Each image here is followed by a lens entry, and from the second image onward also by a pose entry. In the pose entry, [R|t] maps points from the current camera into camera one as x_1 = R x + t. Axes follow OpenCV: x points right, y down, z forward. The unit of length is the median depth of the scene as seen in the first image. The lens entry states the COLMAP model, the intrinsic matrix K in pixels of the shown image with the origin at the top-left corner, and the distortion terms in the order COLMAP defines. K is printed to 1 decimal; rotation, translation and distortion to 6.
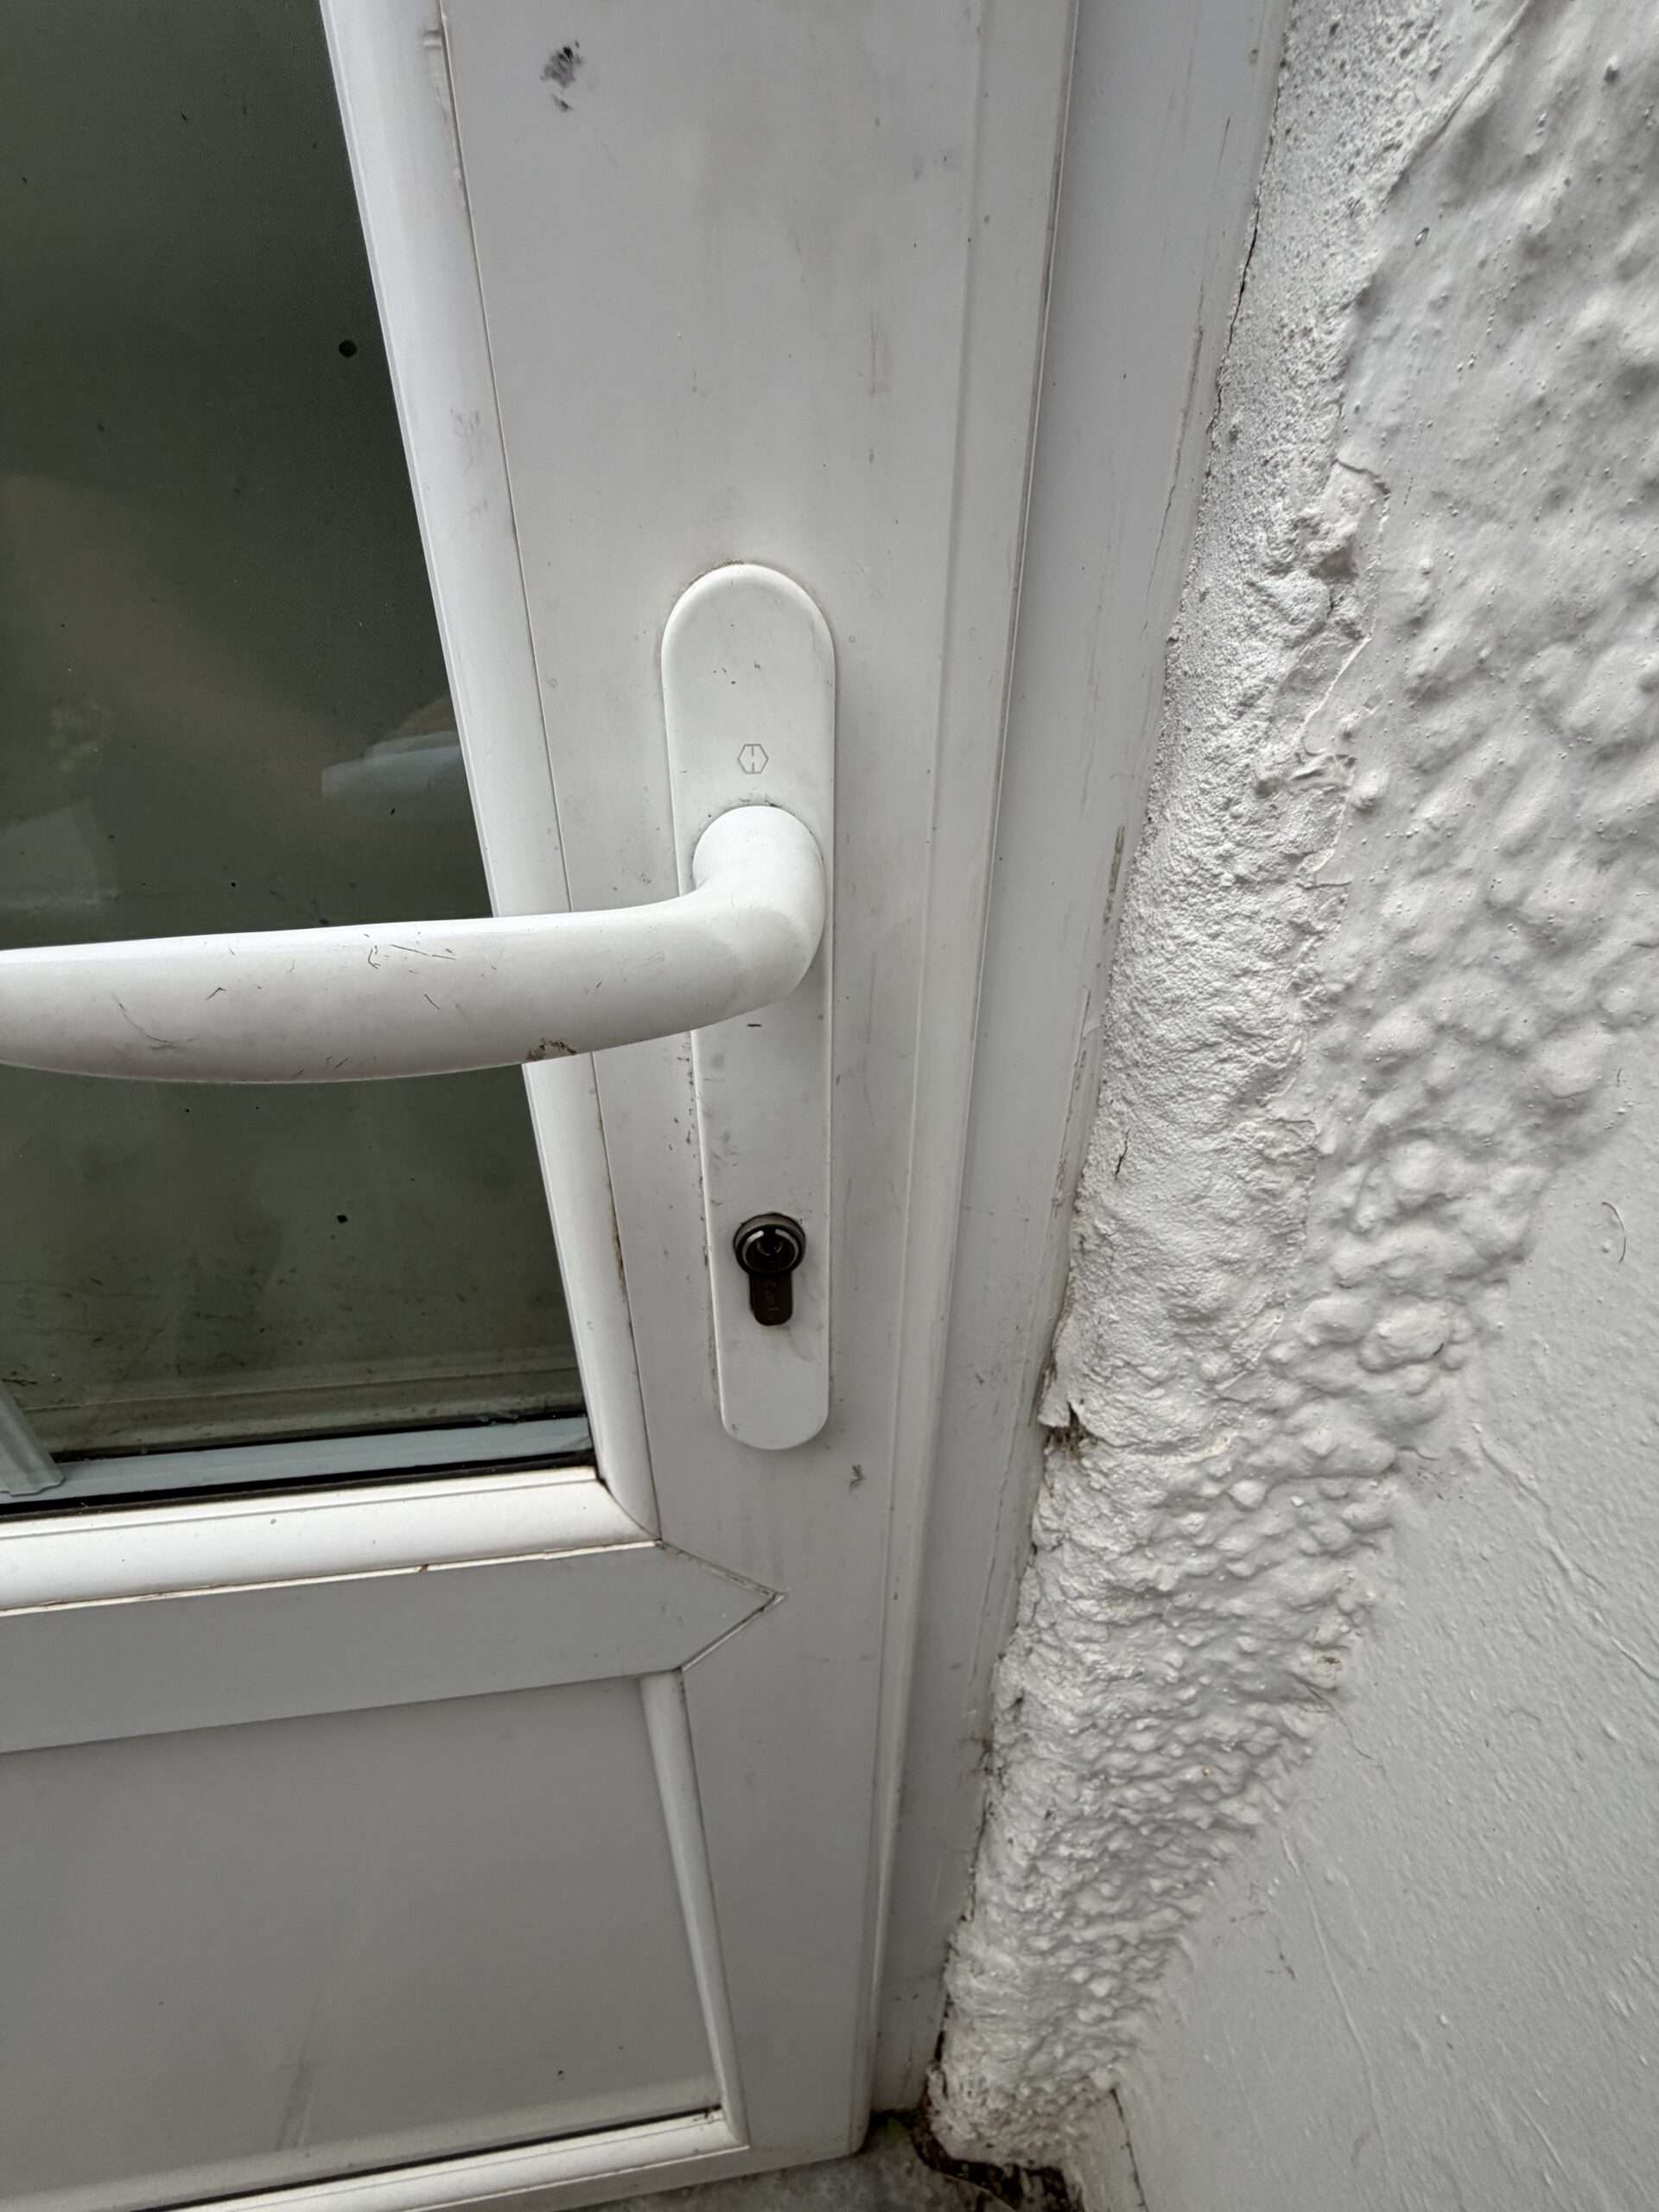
lens RADIAL K [[888.7, 0, 820.9], [0, 888.7, 1108.0], [0, 0, 1]] dist [-0.001841, -0.000505]
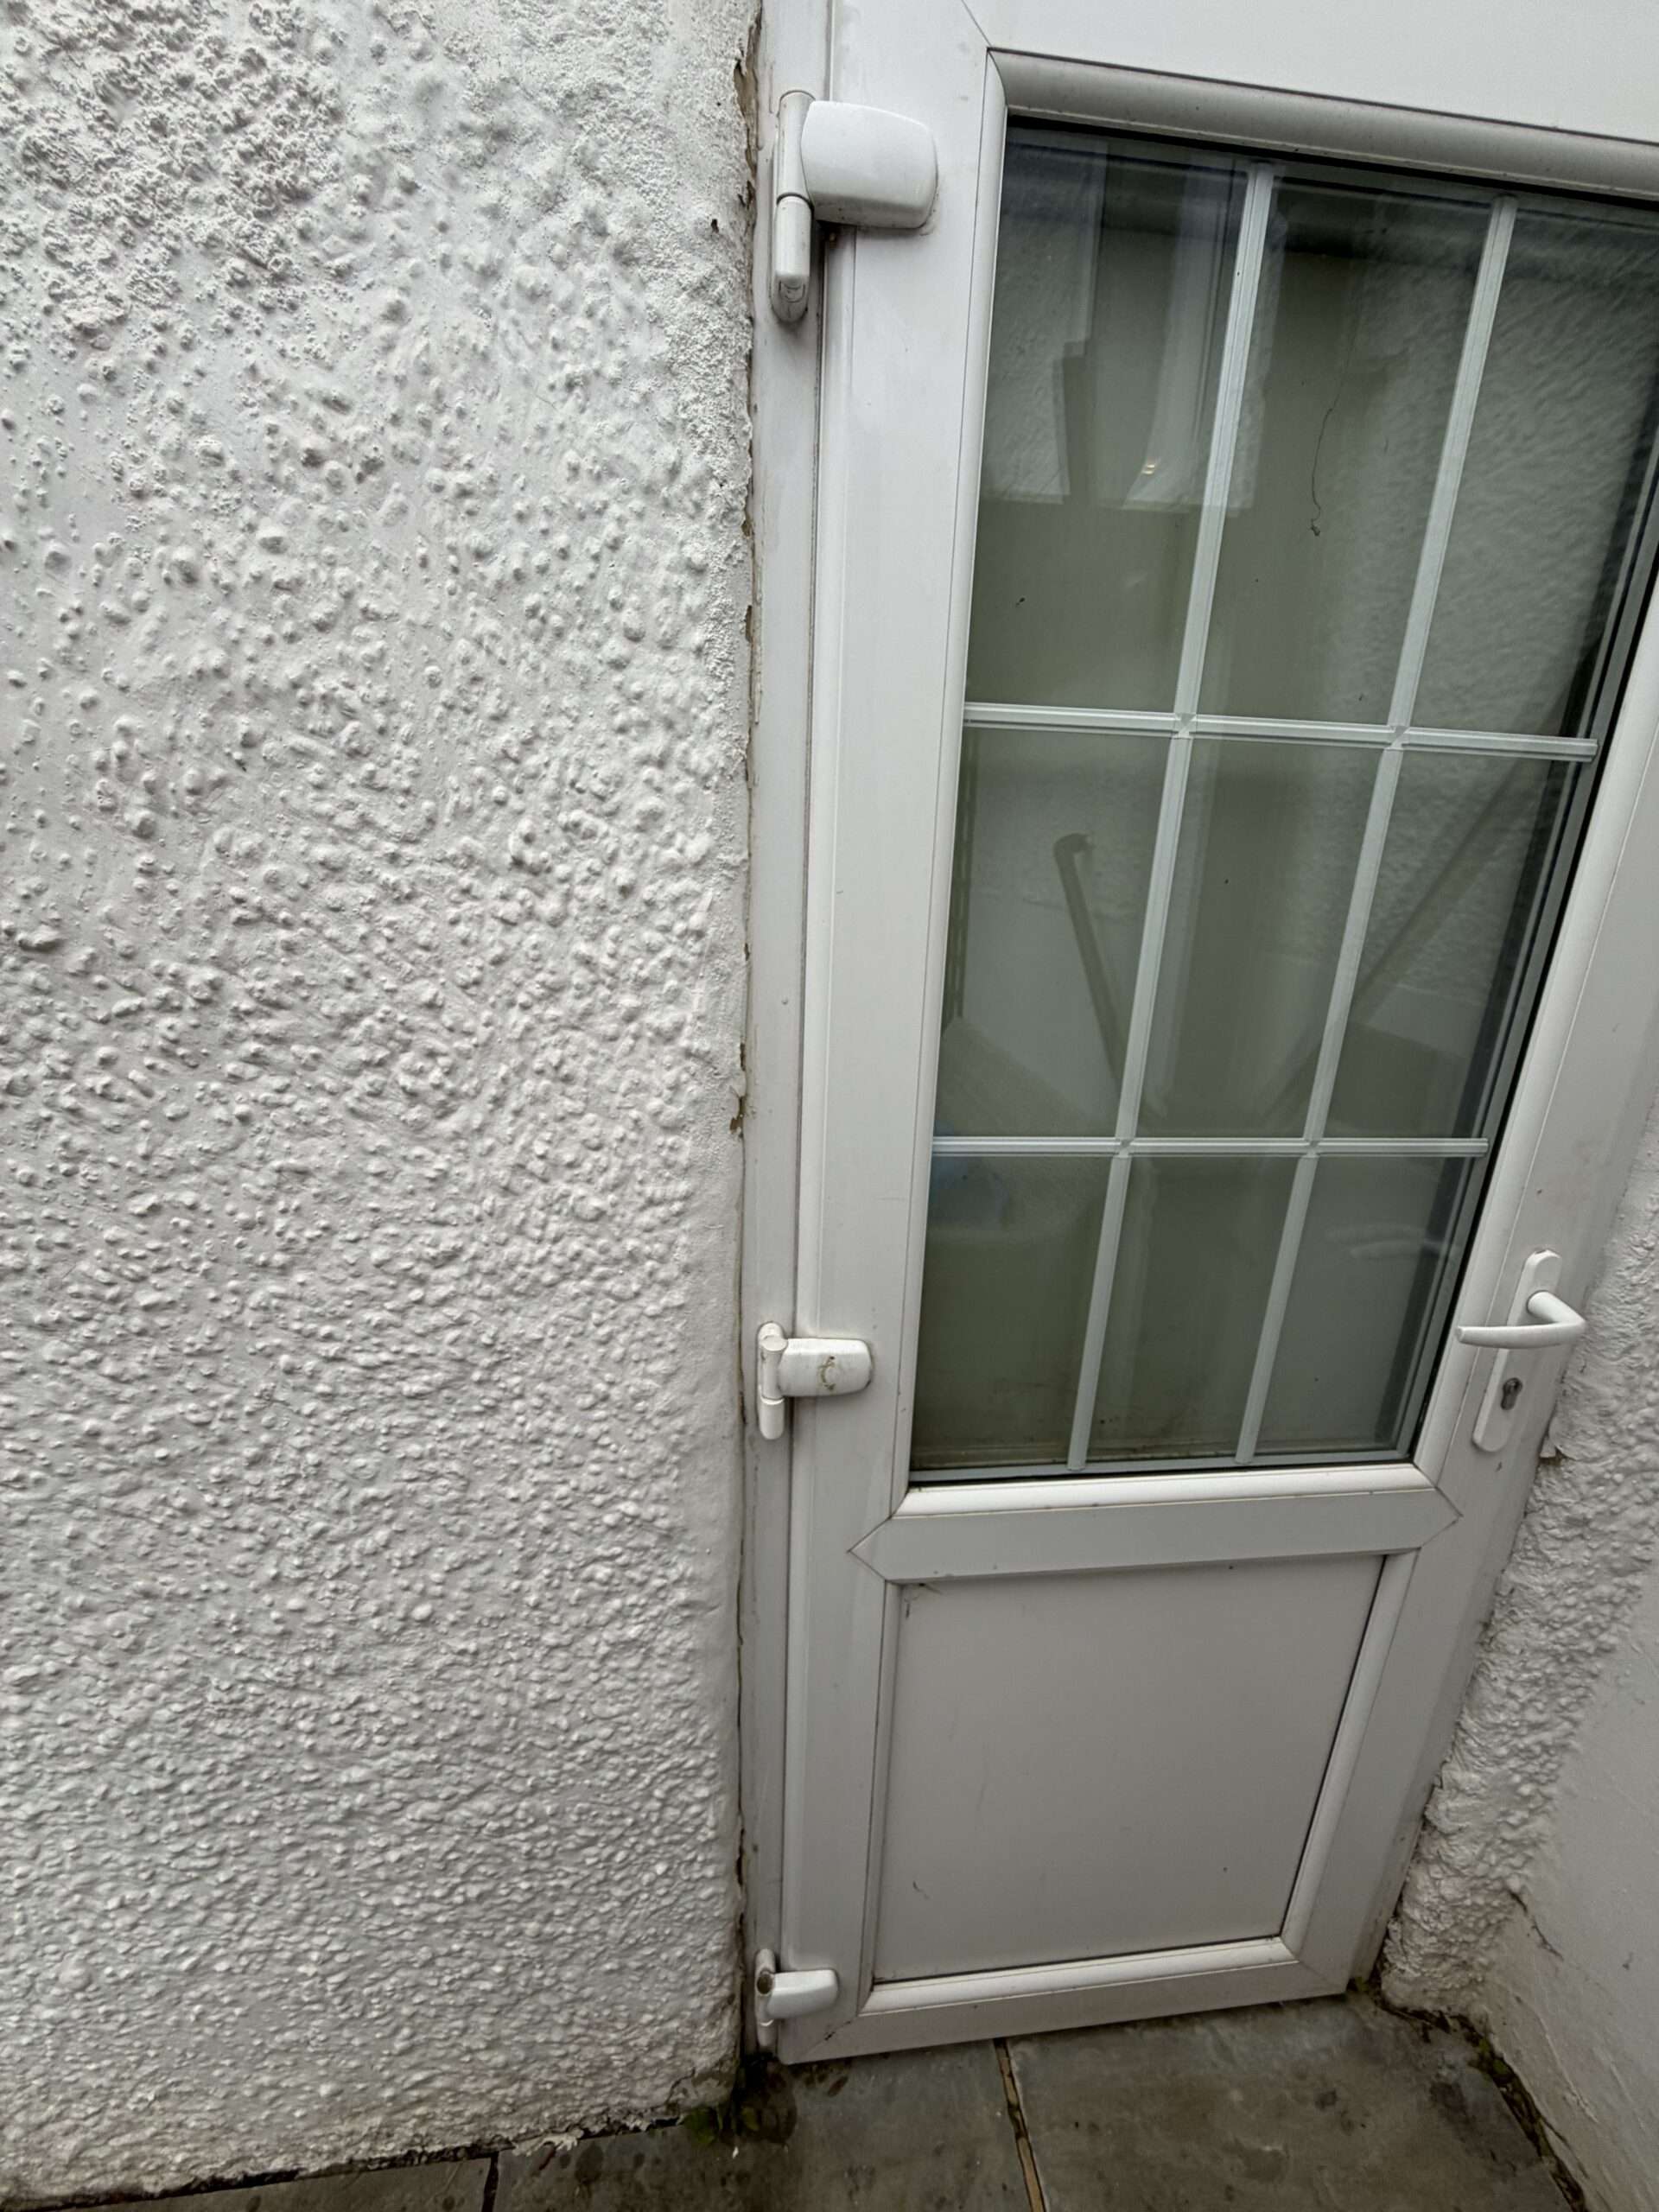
lens RADIAL K [[888.7, 0, 817.5], [0, 888.7, 1097.1], [0, 0, 1]] dist [-0.001841, -0.000505]
pose [[0.999213, 0.039623, -0.001600, -2.375776], [-0.038905, 0.971705, -0.232973, -0.039883], [-0.007676, 0.232852, 0.972482, -2.324222]]
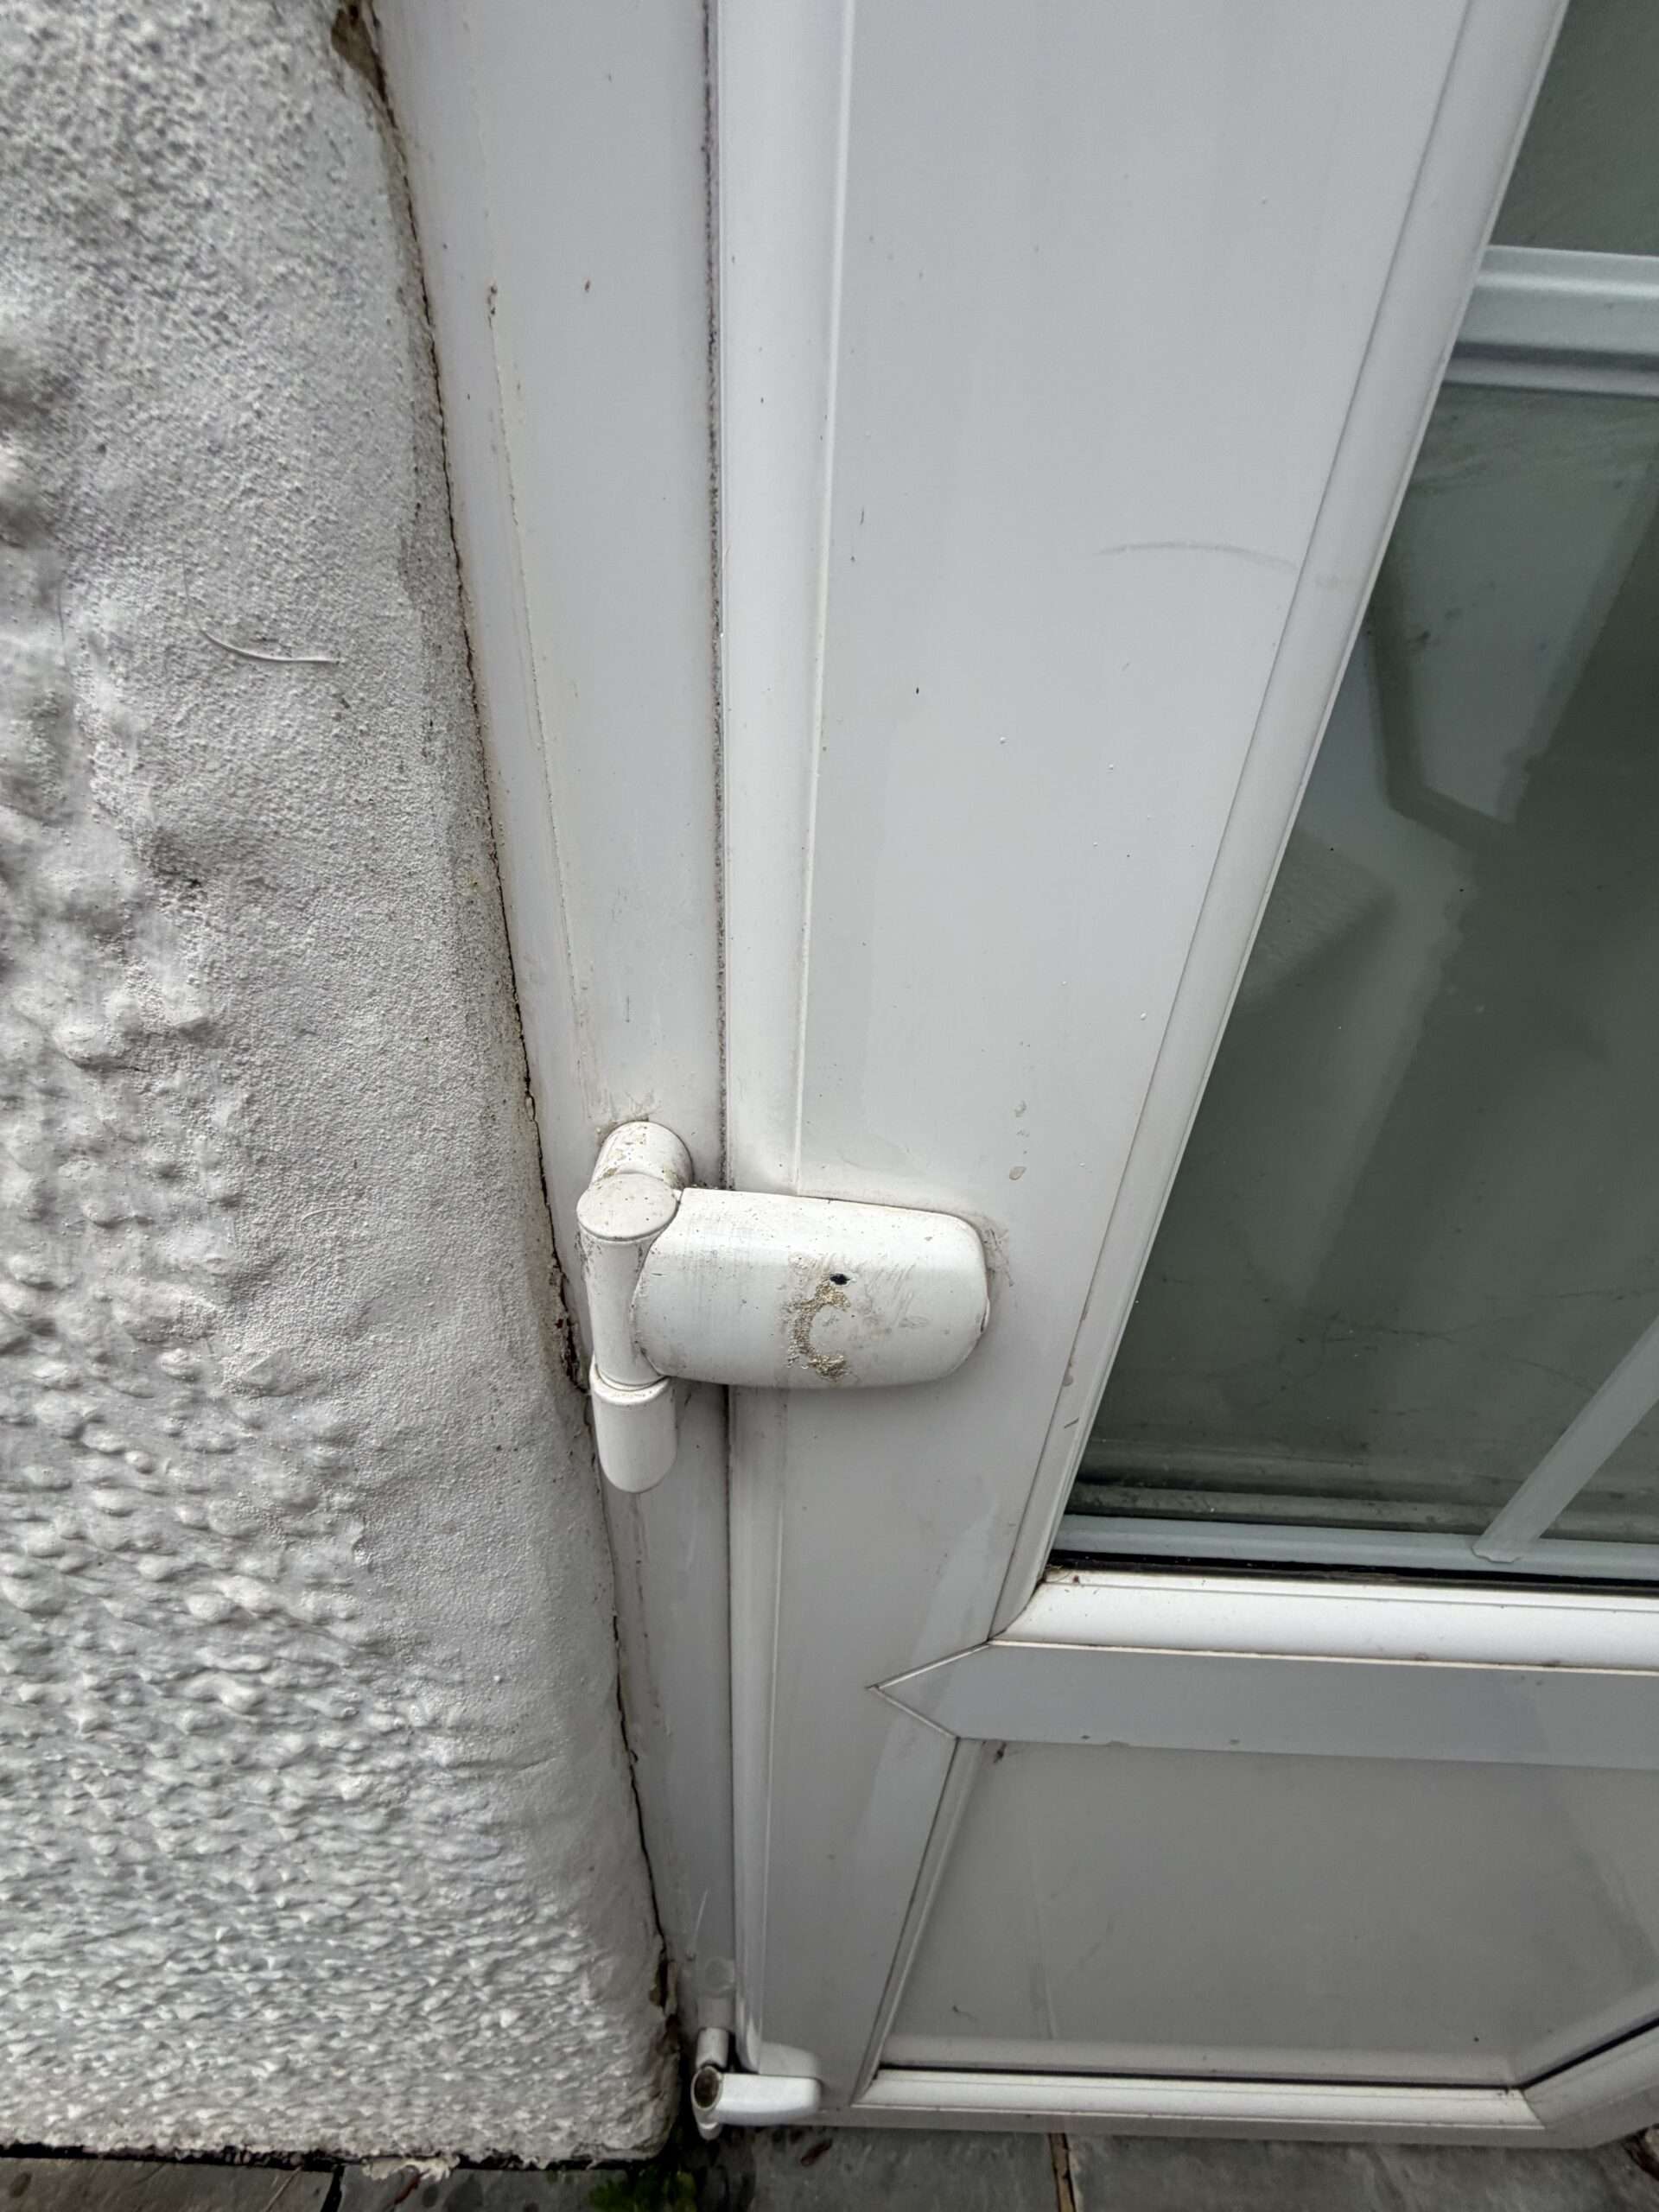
lens RADIAL K [[888.7, 0, 823.6], [0, 888.7, 1113.9], [0, 0, 1]] dist [-0.001841, -0.000505]
pose [[0.988178, 0.126263, -0.086964, -2.277473], [-0.121927, 0.991096, 0.053506, -0.062742], [0.092946, -0.042270, 0.994774, -0.278790]]
